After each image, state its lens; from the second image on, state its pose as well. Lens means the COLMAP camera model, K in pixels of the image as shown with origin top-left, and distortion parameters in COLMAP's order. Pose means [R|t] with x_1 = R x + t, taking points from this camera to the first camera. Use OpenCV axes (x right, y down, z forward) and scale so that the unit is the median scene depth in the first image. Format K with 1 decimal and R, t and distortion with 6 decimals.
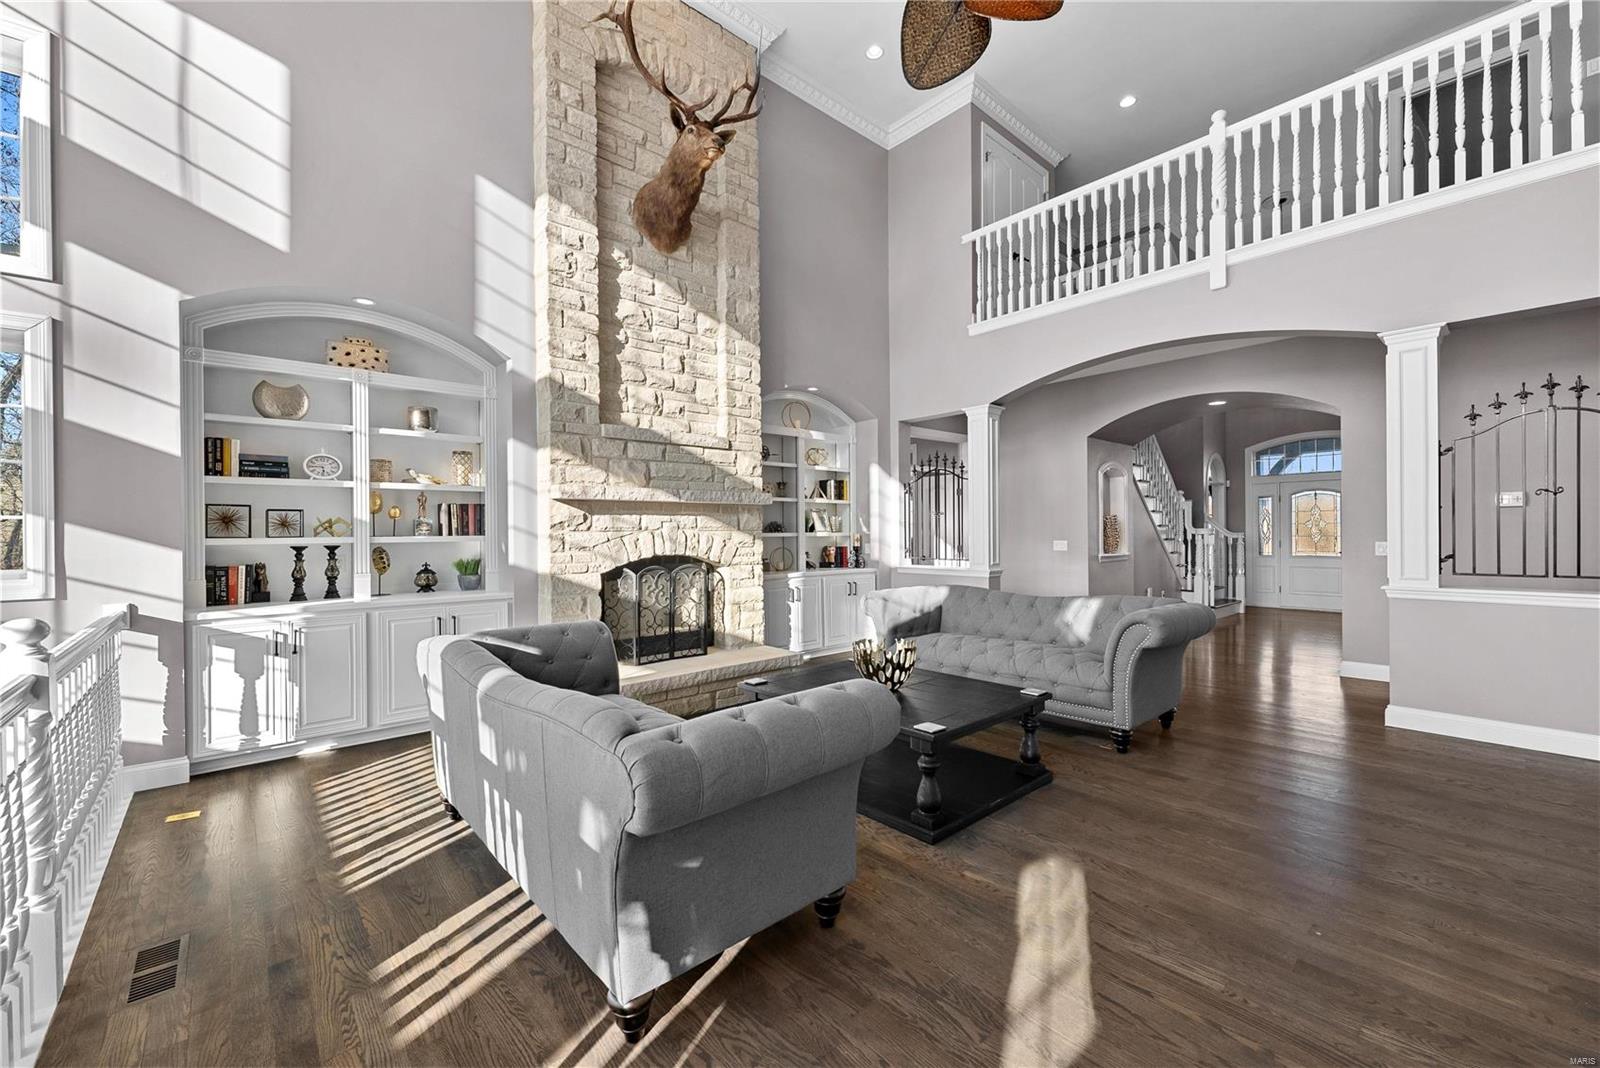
lens RADIAL K [[650.8, 0, 804.1], [0, 650.8, 533.1], [0, 0, 1]] dist [0.003494, -0.000192]
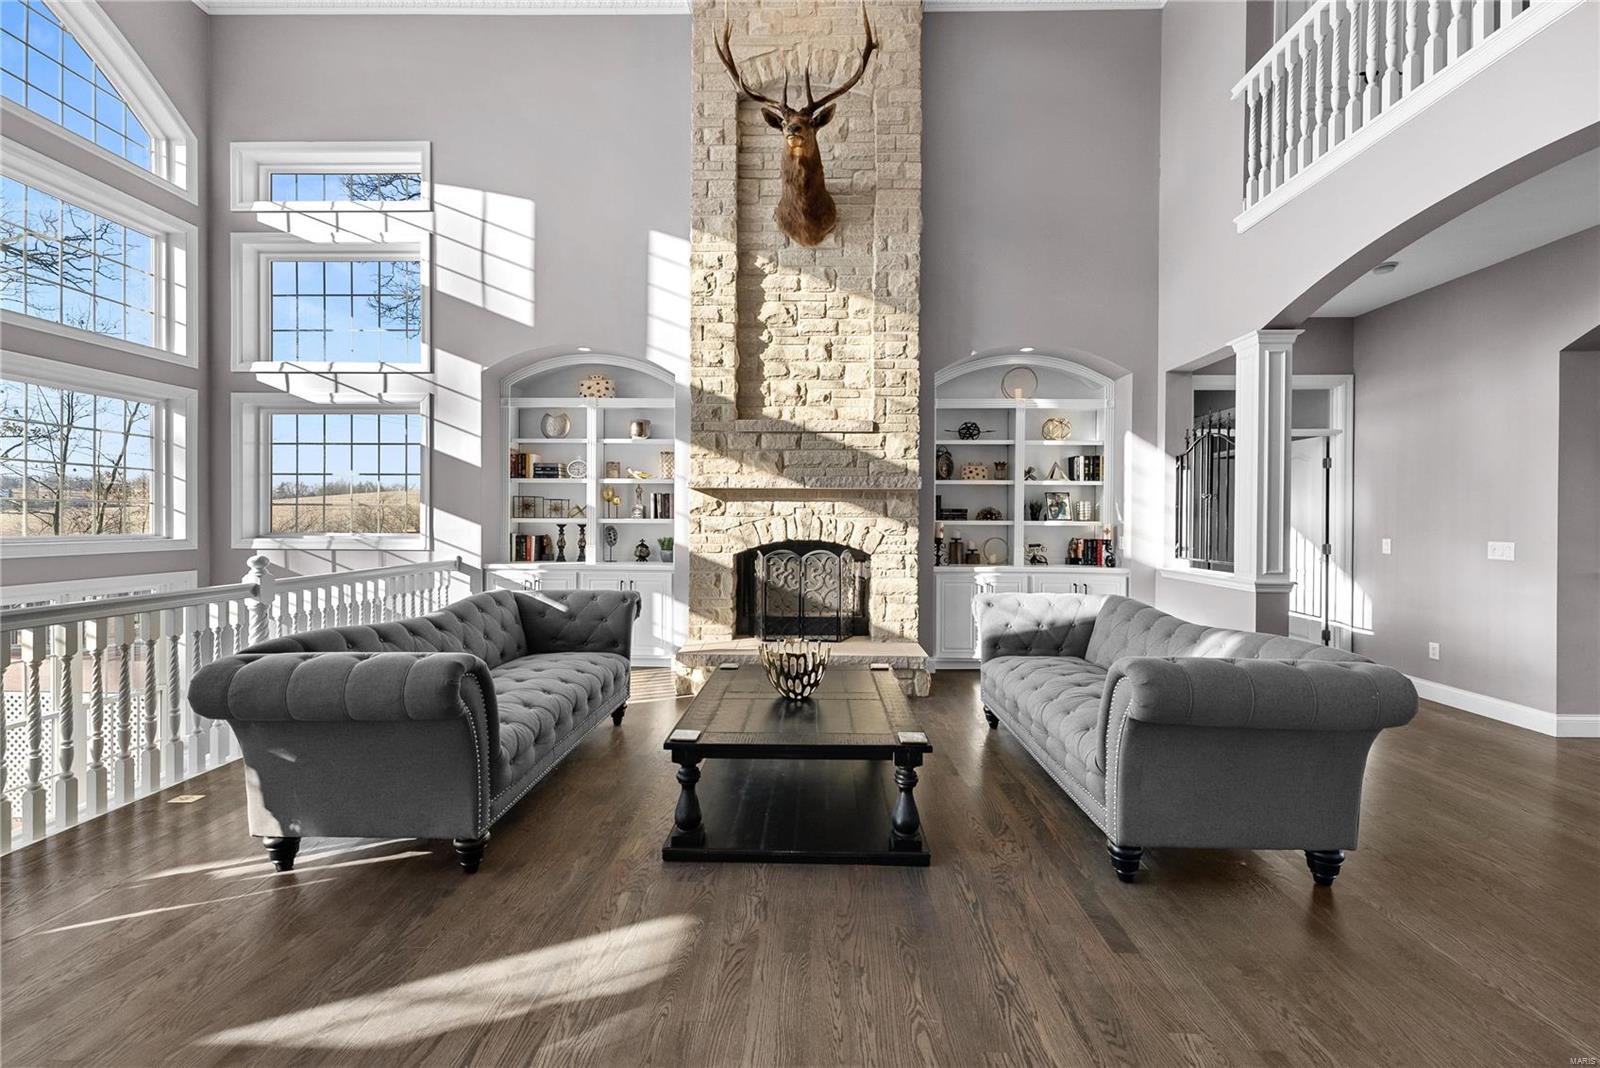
lens RADIAL K [[650.8, 0, 791.2], [0, 650.8, 524.2], [0, 0, 1]] dist [0.003494, -0.000192]
pose [[0.724880, 0.018125, -0.688636, 0.511814], [-0.013576, 0.999836, 0.012024, -0.003671], [0.688741, 0.000633, 0.725007, 0.249548]]
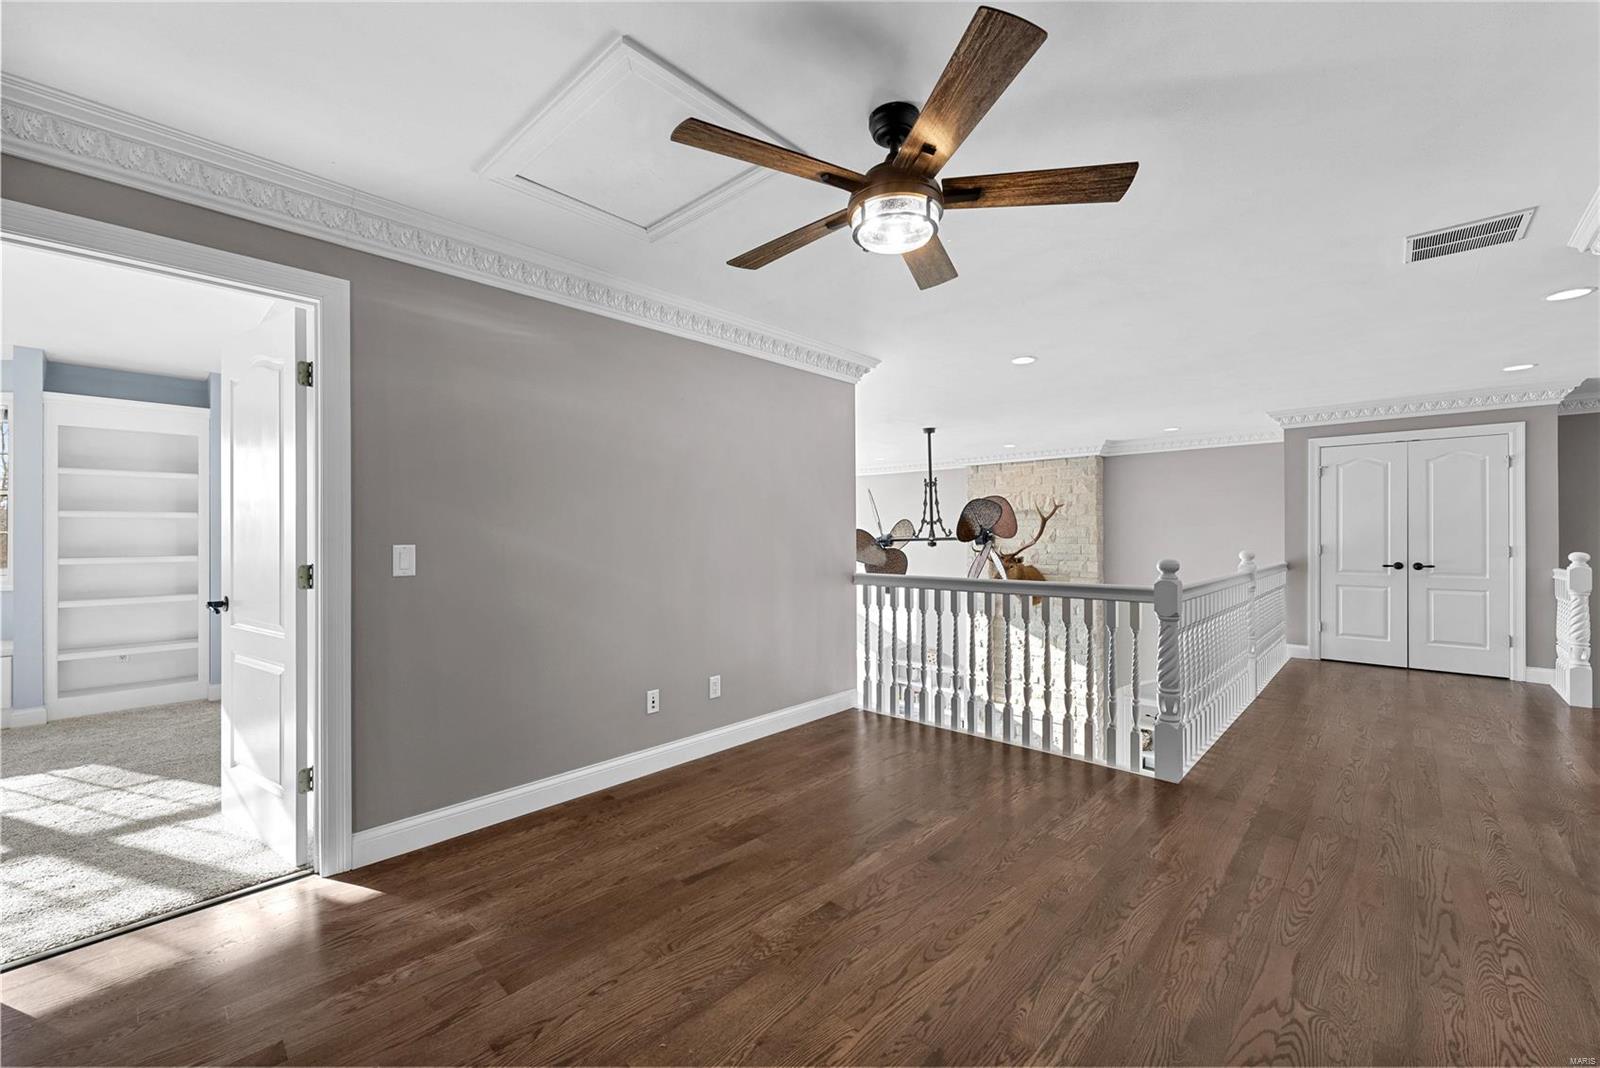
lens RADIAL K [[650.8, 0, 799.1], [0, 650.8, 534.7], [0, 0, 1]] dist [0.003494, -0.000192]
pose [[0.093301, 0.011407, -0.995573, 1.549052], [-0.002425, 0.999934, 0.011230, -0.676684], [0.995635, 0.001366, 0.093322, 0.229796]]
